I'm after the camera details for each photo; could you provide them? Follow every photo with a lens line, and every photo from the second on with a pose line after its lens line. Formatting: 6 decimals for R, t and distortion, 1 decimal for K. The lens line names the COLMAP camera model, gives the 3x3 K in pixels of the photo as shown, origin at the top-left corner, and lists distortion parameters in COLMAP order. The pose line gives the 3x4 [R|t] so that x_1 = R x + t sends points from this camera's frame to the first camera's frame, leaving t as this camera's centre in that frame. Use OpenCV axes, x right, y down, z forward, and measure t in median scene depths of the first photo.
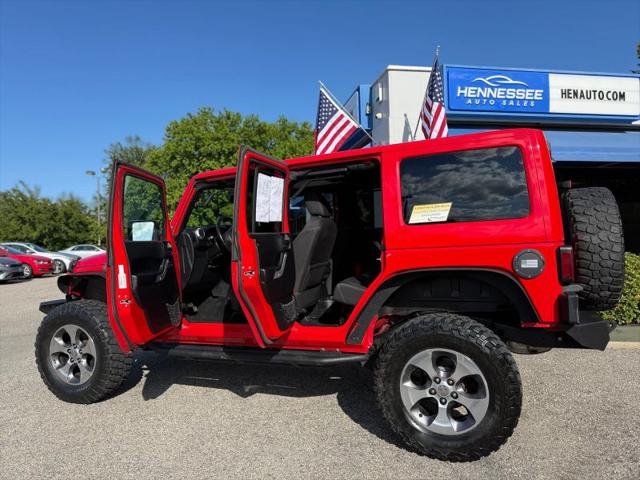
lens RADIAL K [[452.0, 0, 321.1], [0, 452.0, 244.4], [0, 0, 1]] dist [0.040185, -0.046337]
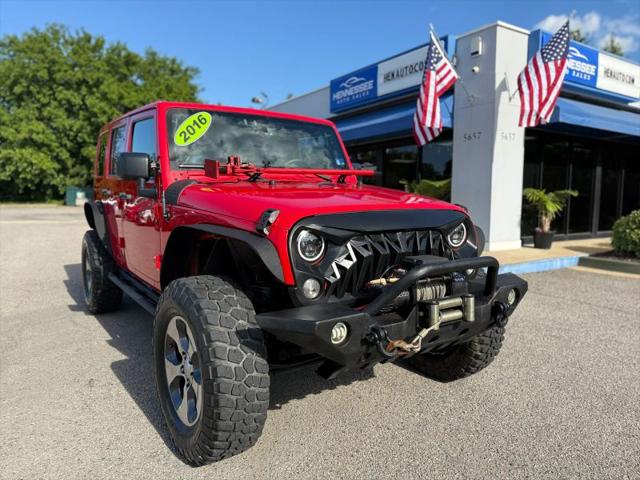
lens RADIAL K [[451.6, 0, 321.0], [0, 451.6, 241.0], [0, 0, 1]] dist [0.044835, -0.055834]
pose [[0.931222, -0.000737, 0.364450, -0.579219], [-0.032397, 0.995872, 0.084793, 0.024175], [-0.363008, -0.090768, 0.927354, 0.147212]]
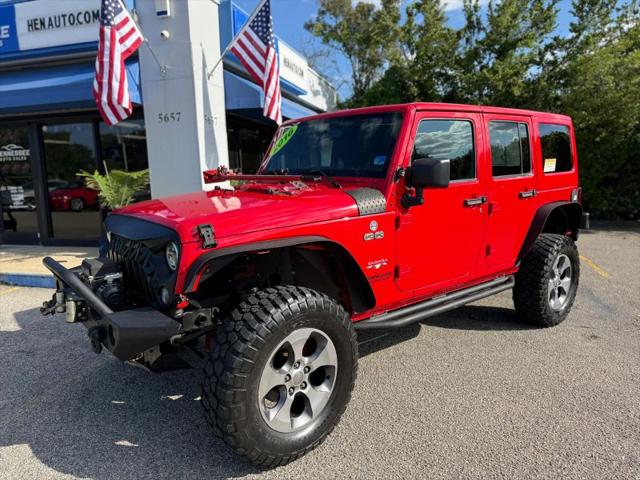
lens RADIAL K [[452.5, 0, 322.5], [0, 452.5, 239.7], [0, 0, 1]] dist [0.004590, -0.003455]
pose [[0.457716, -0.106111, 0.882744, -0.518723], [0.012547, 0.993525, 0.112922, -0.001666], [-0.889010, -0.040610, 0.456083, 0.361550]]
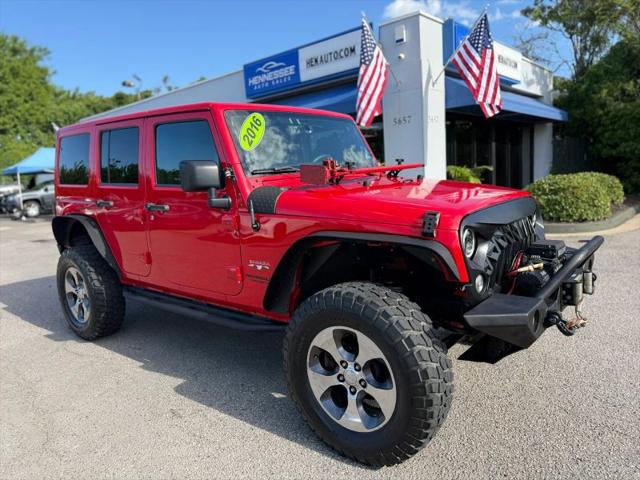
lens RADIAL K [[451.6, 0, 321.0], [0, 451.6, 241.0], [0, 0, 1]] dist [0.044835, -0.055834]
pose [[0.796278, -0.108019, 0.595209, -0.732659], [0.040761, 0.991273, 0.125368, 0.008683], [-0.603556, -0.075566, 0.793732, 0.226412]]
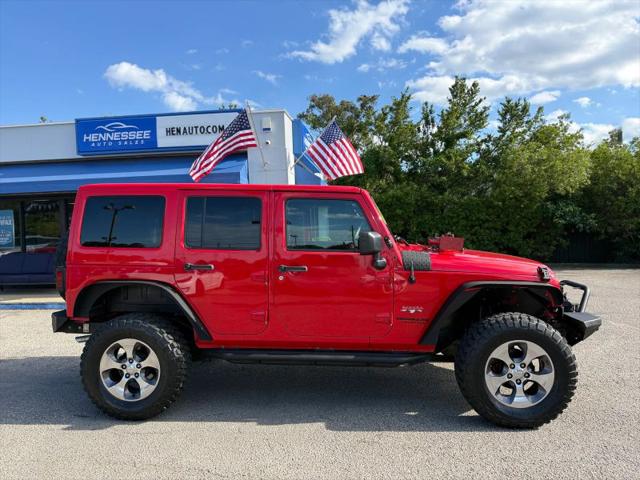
lens RADIAL K [[451.6, 0, 321.0], [0, 451.6, 241.0], [0, 0, 1]] dist [0.044835, -0.055834]
pose [[0.309349, -0.006247, 0.950928, -1.050316], [0.021035, 0.999779, -0.000274, -0.004492], [-0.950716, 0.020087, 0.309412, 0.483832]]
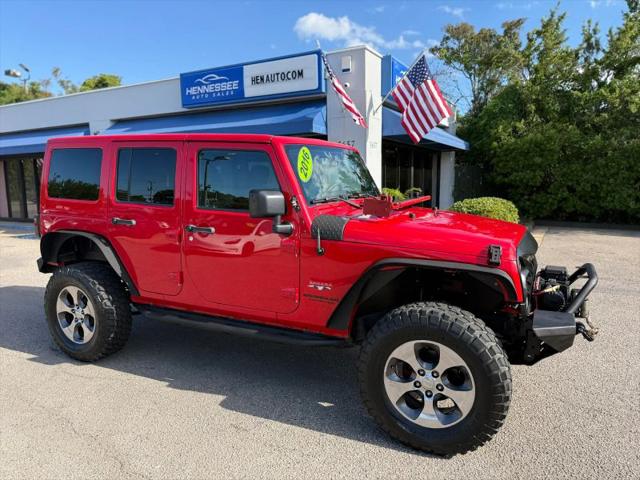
lens RADIAL K [[451.6, 0, 321.0], [0, 451.6, 241.0], [0, 0, 1]] dist [0.044835, -0.055834]
pose [[0.635736, -0.083448, 0.767383, -0.862713], [-0.002340, 0.993926, 0.110021, -0.012954], [-0.771903, -0.071740, 0.631680, 0.291393]]
